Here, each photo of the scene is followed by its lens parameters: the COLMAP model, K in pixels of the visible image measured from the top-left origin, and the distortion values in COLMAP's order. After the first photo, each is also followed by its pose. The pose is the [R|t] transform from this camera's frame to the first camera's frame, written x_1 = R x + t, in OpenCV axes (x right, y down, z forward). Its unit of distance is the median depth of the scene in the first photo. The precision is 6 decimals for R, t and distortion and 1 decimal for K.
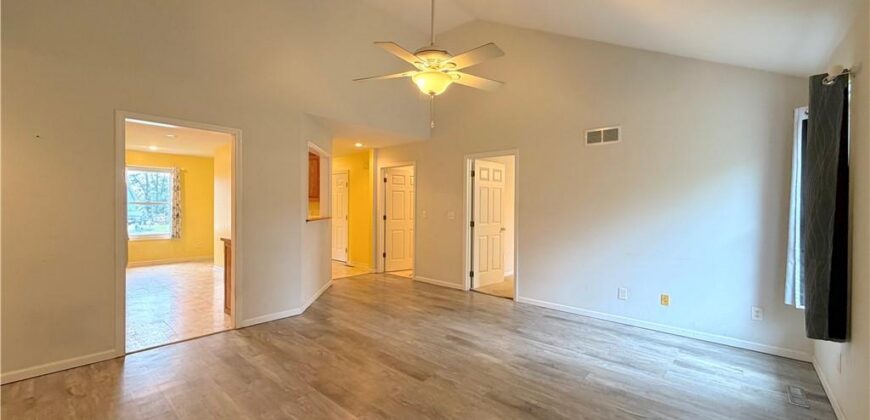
lens RADIAL K [[346.8, 0, 435.0], [0, 346.8, 210.0], [0, 0, 1]] dist [0.001427, 0.000198]
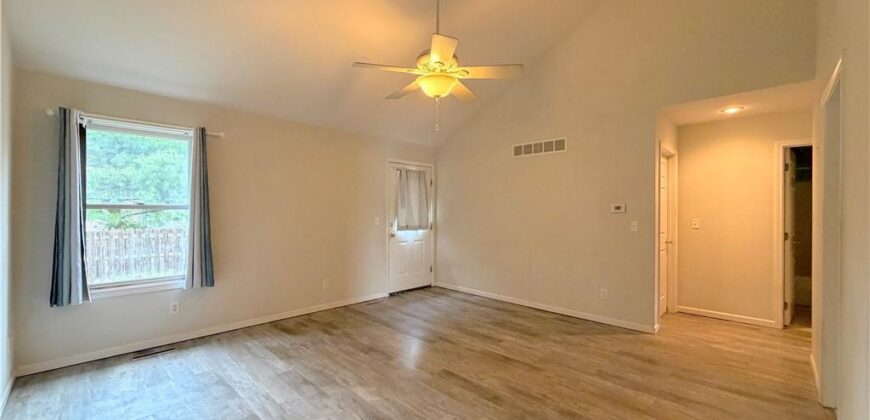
lens RADIAL K [[346.8, 0, 435.0], [0, 346.8, 210.0], [0, 0, 1]] dist [0.001427, 0.000198]
pose [[-0.998707, -0.013043, 0.049141, -0.052570], [-0.012588, 0.999875, 0.009567, -0.022667], [-0.049259, 0.008936, -0.998746, 1.977518]]
